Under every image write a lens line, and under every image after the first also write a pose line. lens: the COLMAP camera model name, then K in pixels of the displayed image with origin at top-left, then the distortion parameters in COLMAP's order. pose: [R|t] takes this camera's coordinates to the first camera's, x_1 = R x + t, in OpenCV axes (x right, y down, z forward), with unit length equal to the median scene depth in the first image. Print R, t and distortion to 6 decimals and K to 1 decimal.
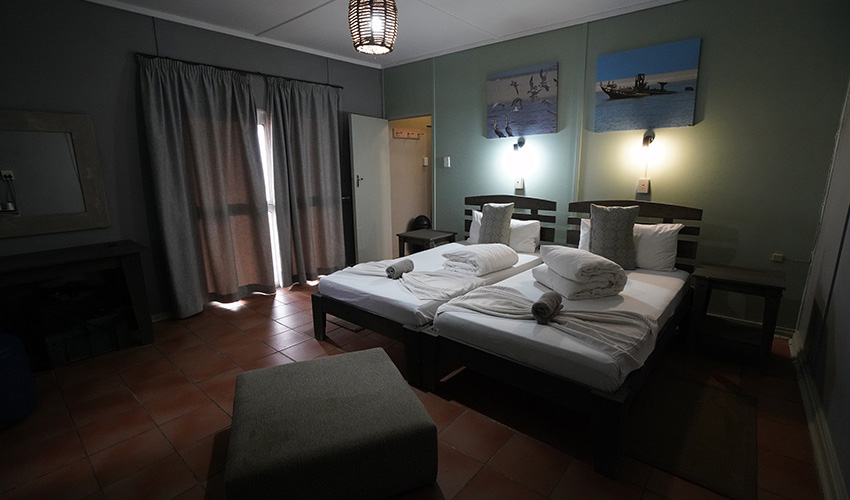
lens RADIAL K [[384.7, 0, 422.0], [0, 384.7, 249.0], [0, 0, 1]] dist [-0.024870, 0.005036]
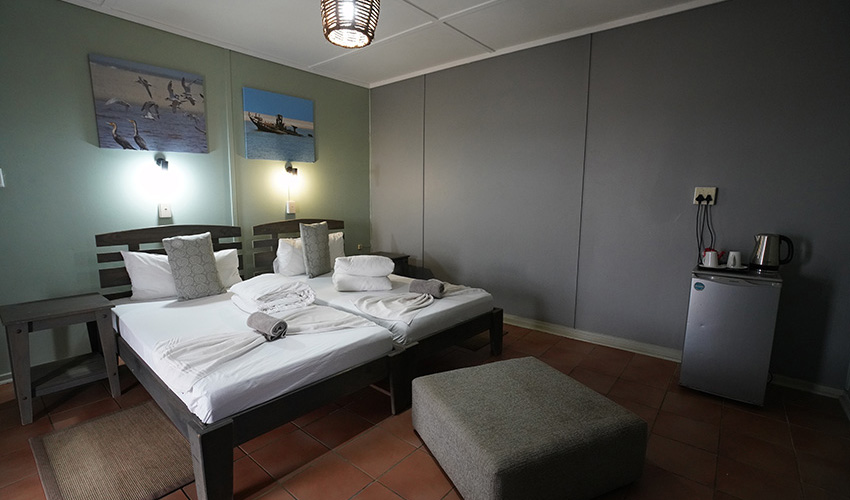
lens RADIAL K [[384.7, 0, 423.5], [0, 384.7, 248.3], [0, 0, 1]] dist [-0.024870, 0.005036]
pose [[0.015859, -0.119731, 0.992680, -0.570536], [0.205582, 0.971983, 0.113950, -0.084198], [-0.978511, 0.202270, 0.040030, 0.515091]]
